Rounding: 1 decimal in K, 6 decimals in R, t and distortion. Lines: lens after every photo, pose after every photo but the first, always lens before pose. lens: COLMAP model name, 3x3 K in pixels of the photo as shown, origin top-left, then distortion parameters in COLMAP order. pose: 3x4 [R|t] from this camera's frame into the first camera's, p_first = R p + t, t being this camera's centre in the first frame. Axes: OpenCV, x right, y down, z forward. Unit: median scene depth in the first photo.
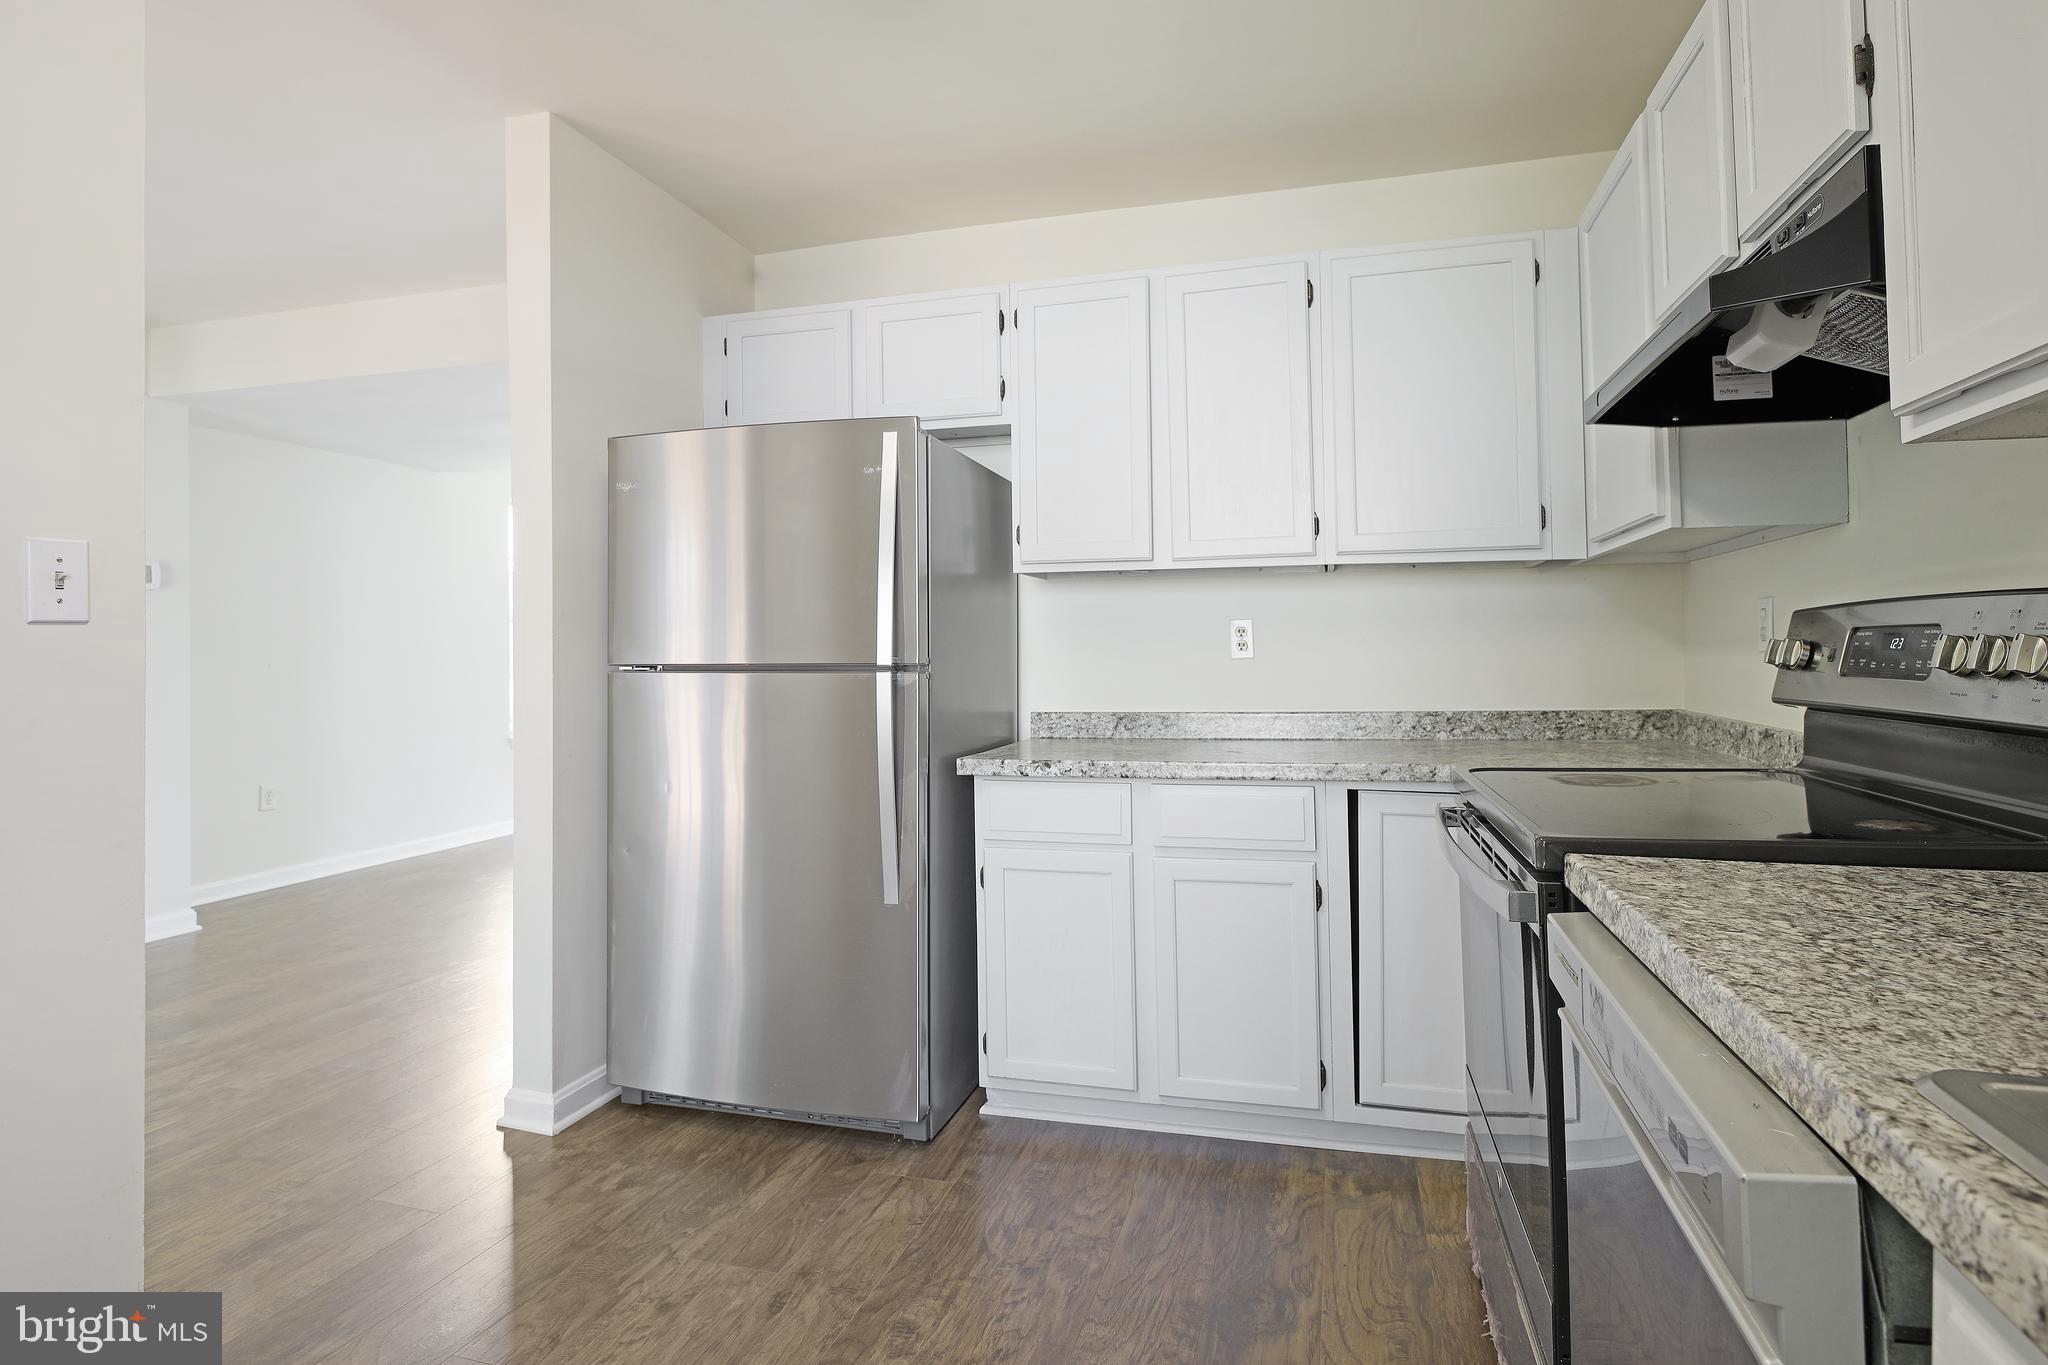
lens RADIAL K [[1029.4, 0, 1057.9], [0, 1029.4, 642.4], [0, 0, 1]] dist [-0.001802, -0.000541]
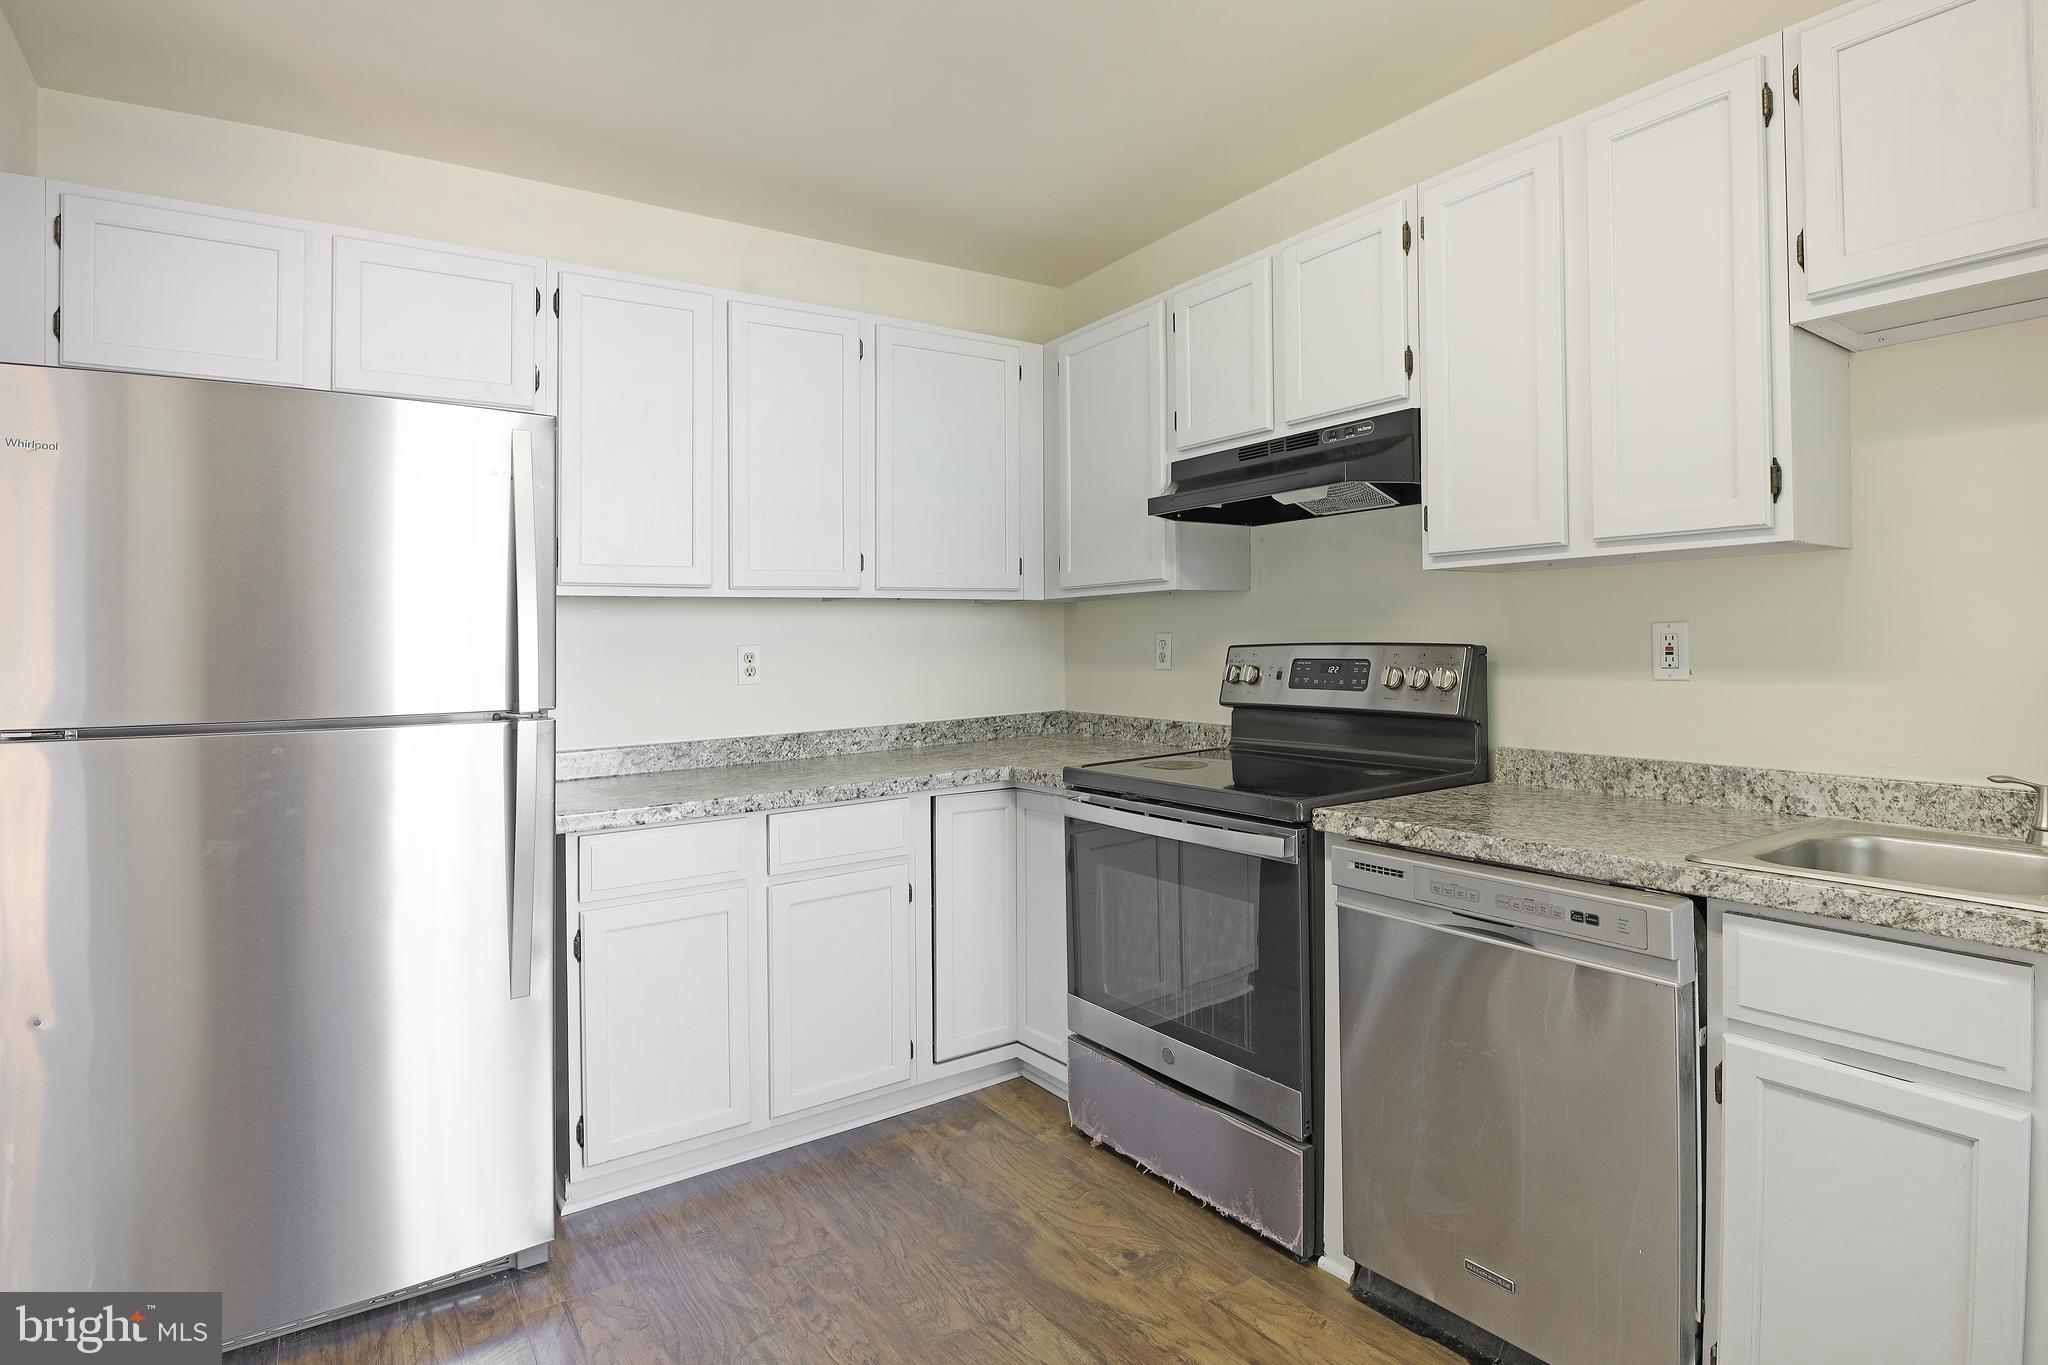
lens RADIAL K [[1071.9, 0, 1022.7], [0, 1071.9, 654.0], [0, 0, 1]] dist [0.001725, -0.014879]
pose [[0.668966, -0.019136, 0.743046, -0.543896], [0.009722, 0.999808, 0.016996, -0.037819], [-0.743229, -0.004146, 0.669024, 0.110749]]
